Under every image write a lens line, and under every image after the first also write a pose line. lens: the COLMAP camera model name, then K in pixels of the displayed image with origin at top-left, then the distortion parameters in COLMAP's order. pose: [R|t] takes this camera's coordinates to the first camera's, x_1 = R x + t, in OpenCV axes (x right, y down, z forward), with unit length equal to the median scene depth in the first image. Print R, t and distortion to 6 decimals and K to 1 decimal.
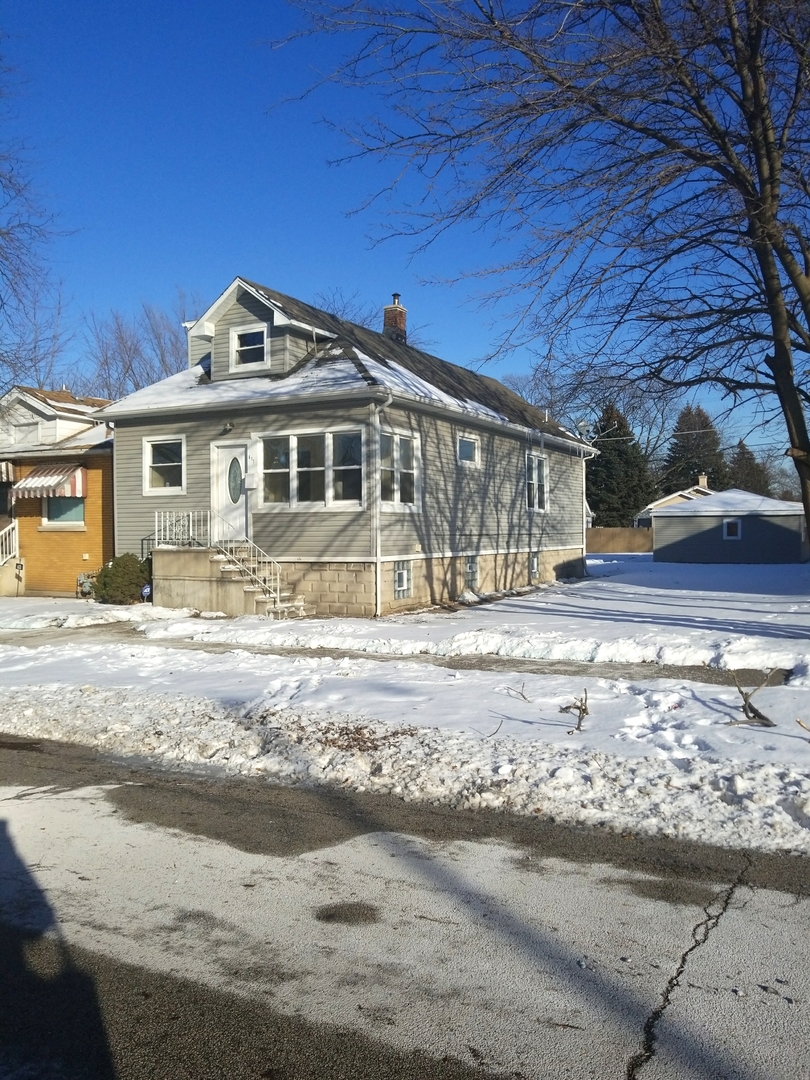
lens RADIAL K [[857.7, 0, 402.8], [0, 857.7, 536.3], [0, 0, 1]] dist [-0.019038, -0.006631]
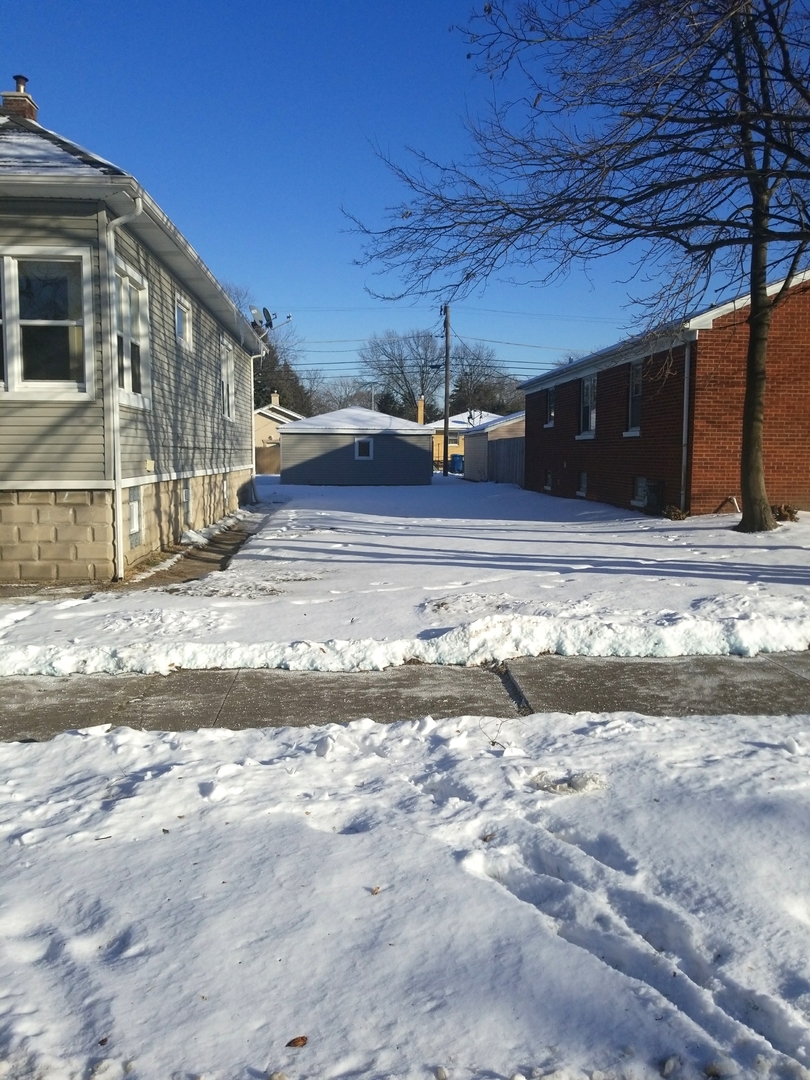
lens RADIAL K [[857.7, 0, 408.2], [0, 857.7, 544.8], [0, 0, 1]] dist [-0.019038, -0.006631]
pose [[0.843421, -0.046935, 0.535199, -0.172536], [-0.006906, 0.995147, 0.098153, 0.008844], [-0.537208, -0.086480, 0.839004, 0.384363]]
